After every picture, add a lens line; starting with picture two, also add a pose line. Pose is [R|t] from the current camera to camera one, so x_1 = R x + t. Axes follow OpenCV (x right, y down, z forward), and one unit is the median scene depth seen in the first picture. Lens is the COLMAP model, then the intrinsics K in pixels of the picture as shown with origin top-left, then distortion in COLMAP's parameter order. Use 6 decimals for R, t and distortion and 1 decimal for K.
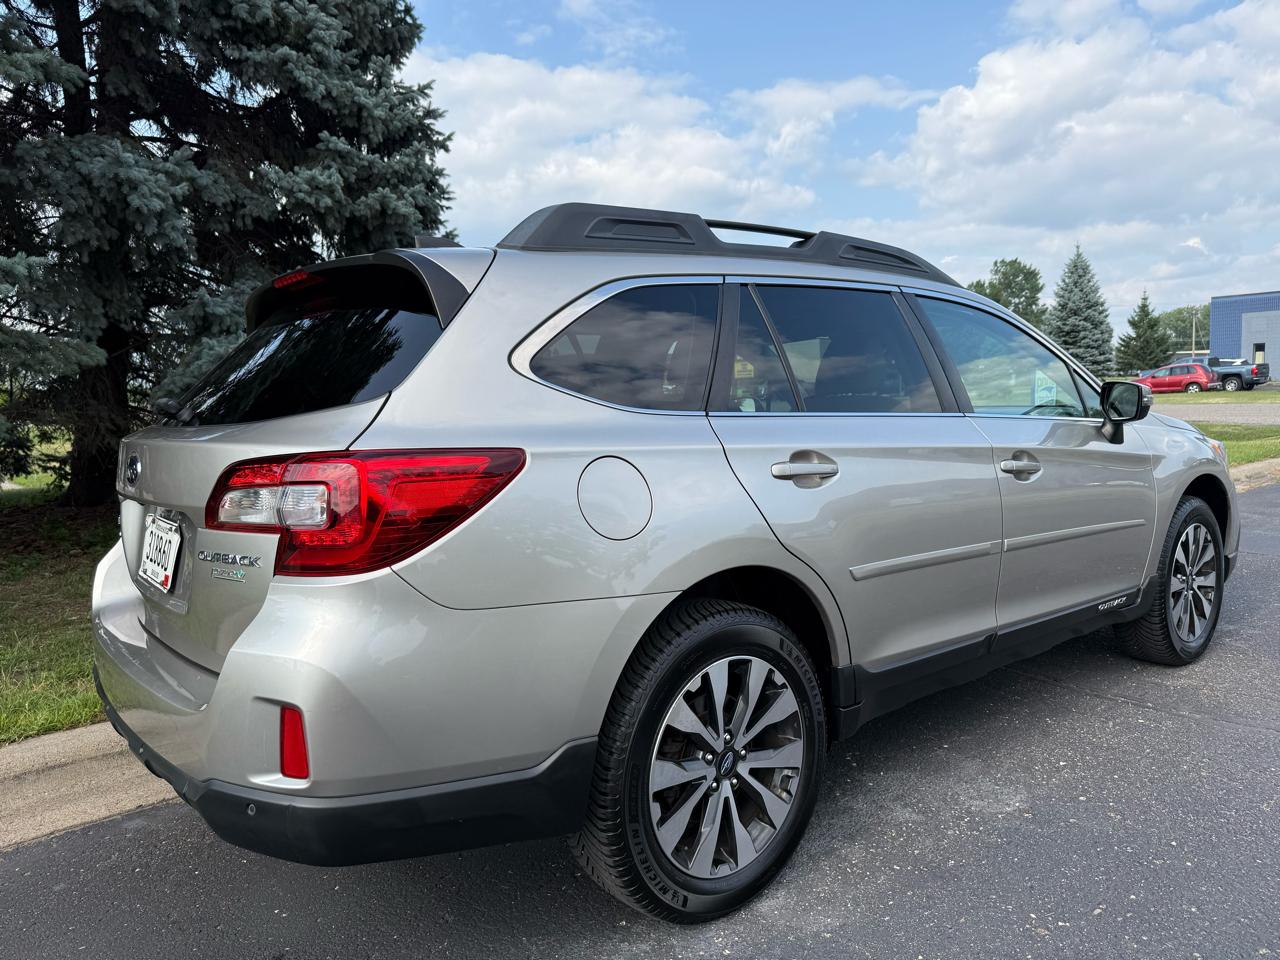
lens RADIAL K [[906.3, 0, 648.0], [0, 906.3, 481.0], [0, 0, 1]] dist [0.019409, -0.023358]
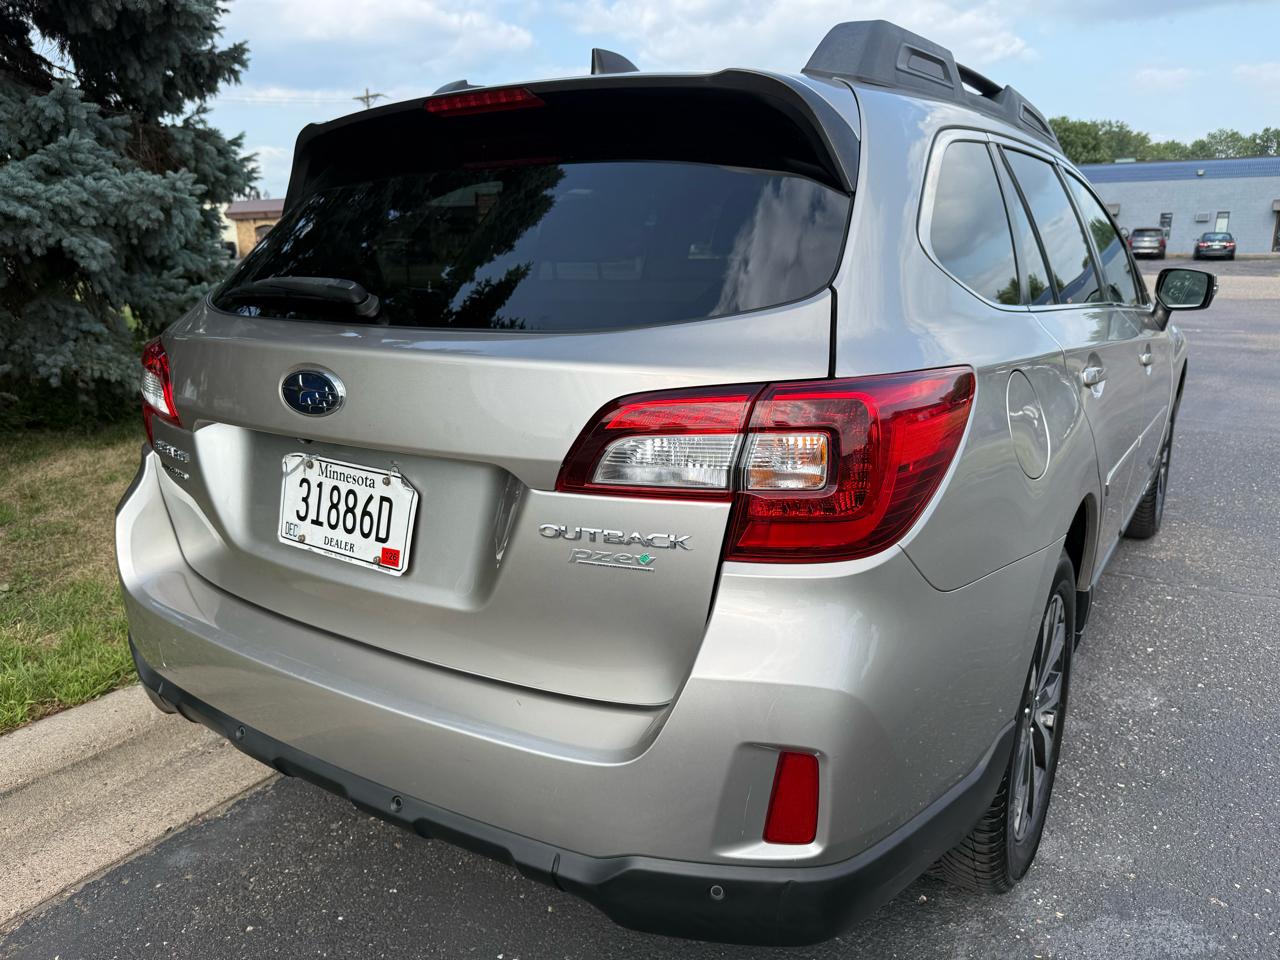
lens RADIAL K [[907.4, 0, 642.8], [0, 907.4, 479.0], [0, 0, 1]] dist [-0.000079, 0.000605]
pose [[0.955945, -0.044340, 0.290178, -0.493501], [0.000249, 0.988648, 0.150250, -0.044556], [-0.293546, -0.143559, 0.945104, 0.289870]]
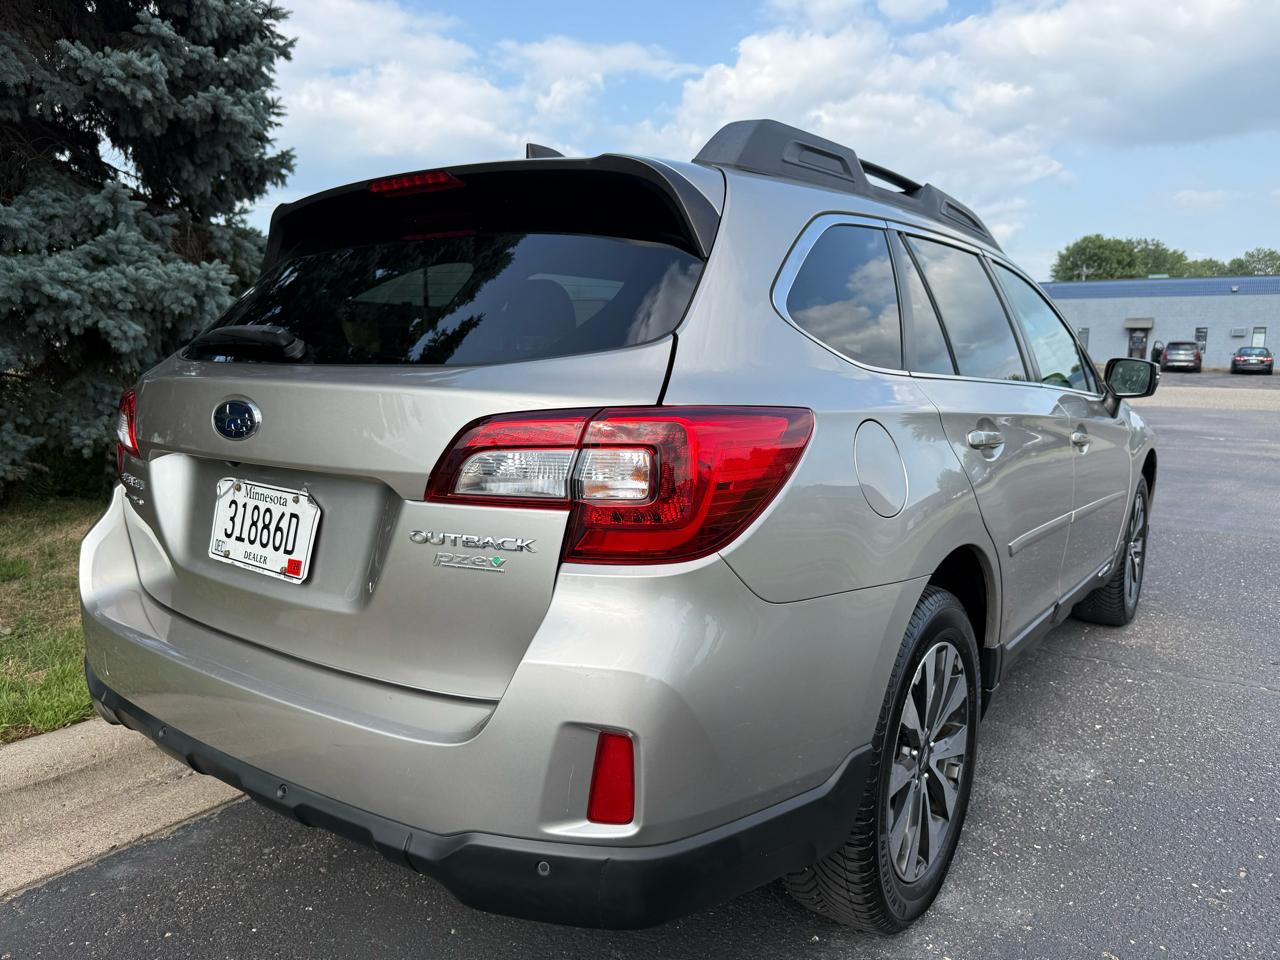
lens RADIAL K [[905.8, 0, 639.4], [0, 905.8, 485.2], [0, 0, 1]] dist [0.006722, -0.005283]
pose [[0.968522, 0.009829, 0.248734, -0.399776], [-0.021749, 0.998740, 0.045222, 0.000901], [-0.247976, -0.049208, 0.967516, 0.184468]]
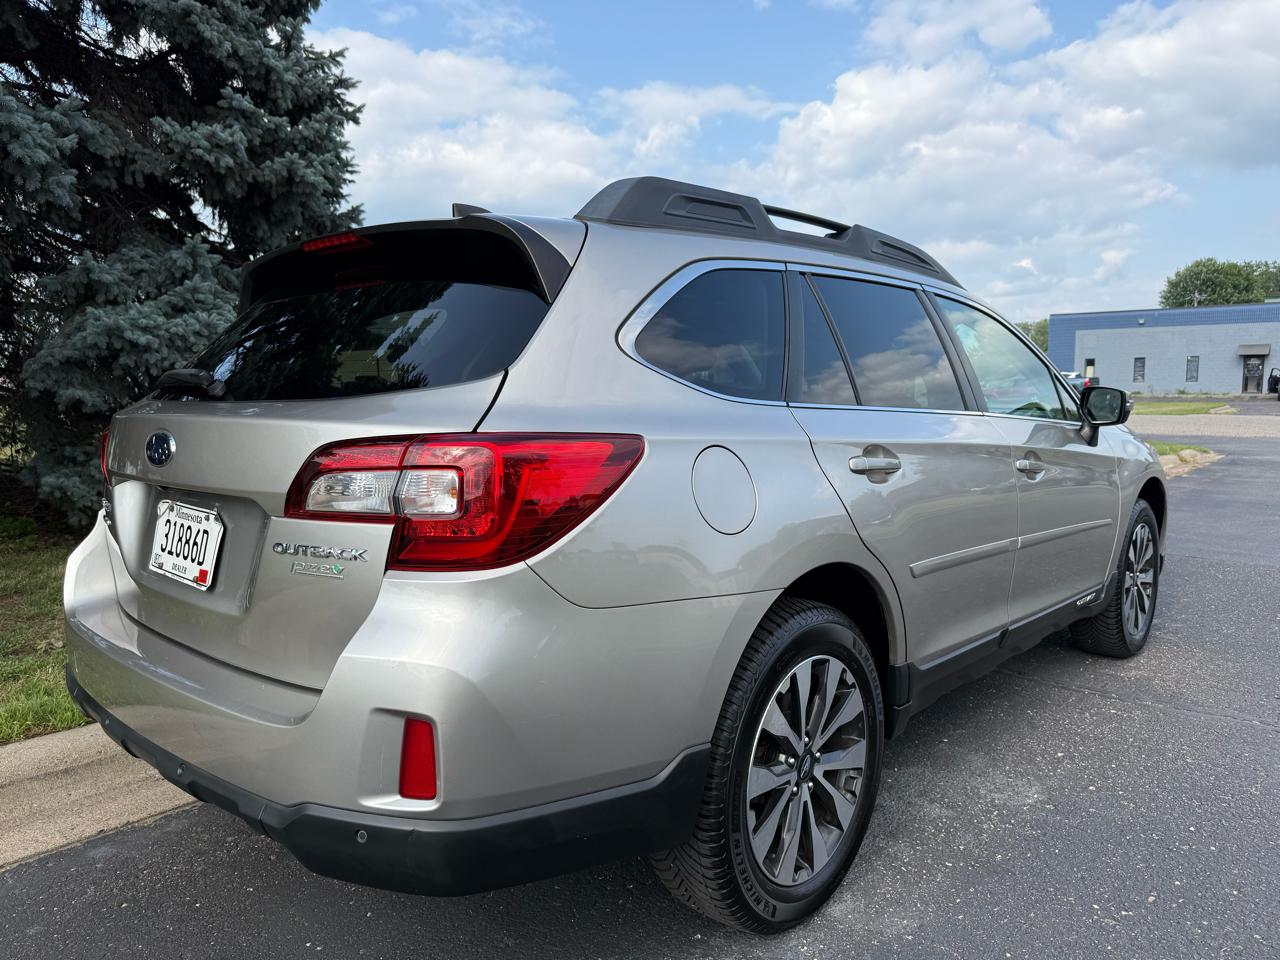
lens RADIAL K [[907.4, 0, 642.8], [0, 907.4, 479.0], [0, 0, 1]] dist [-0.000079, 0.000605]
pose [[0.989149, 0.017032, 0.145929, -0.217780], [-0.017401, 0.999848, 0.001254, 0.006425], [-0.145885, -0.003780, 0.989294, 0.065896]]
